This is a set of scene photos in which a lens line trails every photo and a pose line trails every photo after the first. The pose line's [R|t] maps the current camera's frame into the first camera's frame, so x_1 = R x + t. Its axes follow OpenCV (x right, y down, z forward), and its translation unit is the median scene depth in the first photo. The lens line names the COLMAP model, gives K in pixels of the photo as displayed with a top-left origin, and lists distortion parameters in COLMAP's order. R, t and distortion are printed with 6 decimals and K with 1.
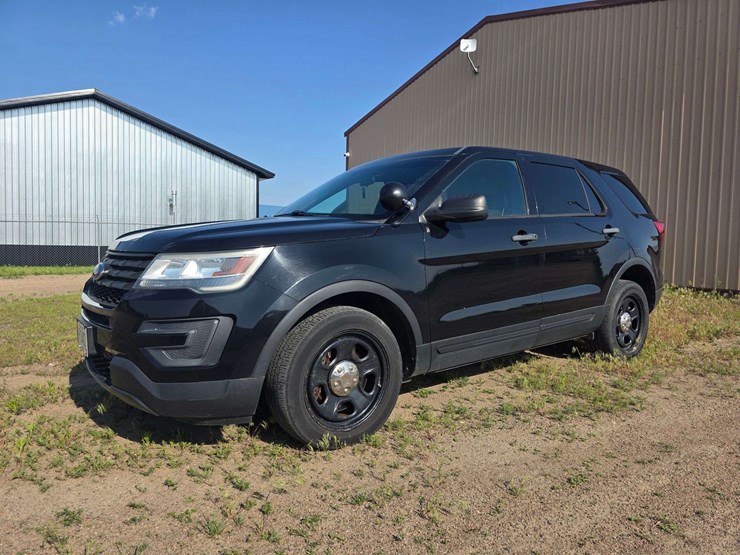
lens RADIAL K [[503.3, 0, 372.1], [0, 503.3, 264.2], [0, 0, 1]] dist [0.055508, -0.054548]
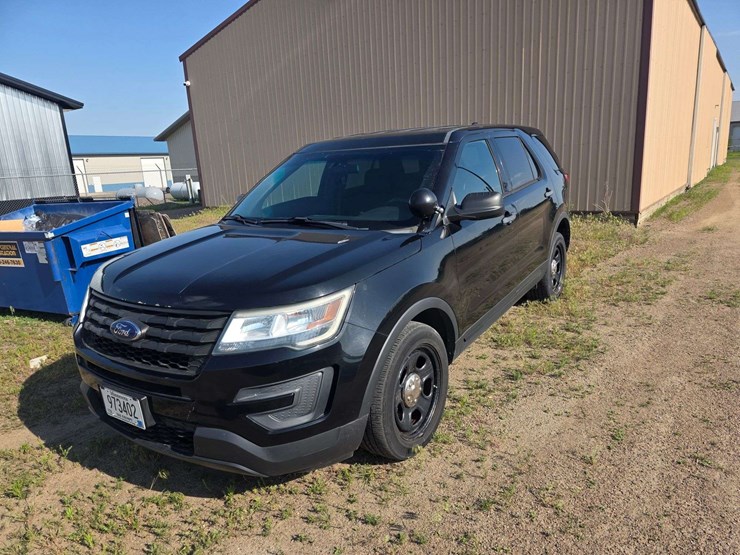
lens RADIAL K [[503.0, 0, 371.1], [0, 503.0, 278.6], [0, 0, 1]] dist [0.060124, -0.060472]
pose [[0.939582, -0.146496, 0.309393, -0.410025], [0.086029, 0.975848, 0.200799, -0.208717], [-0.331337, -0.162050, 0.929492, 0.089180]]
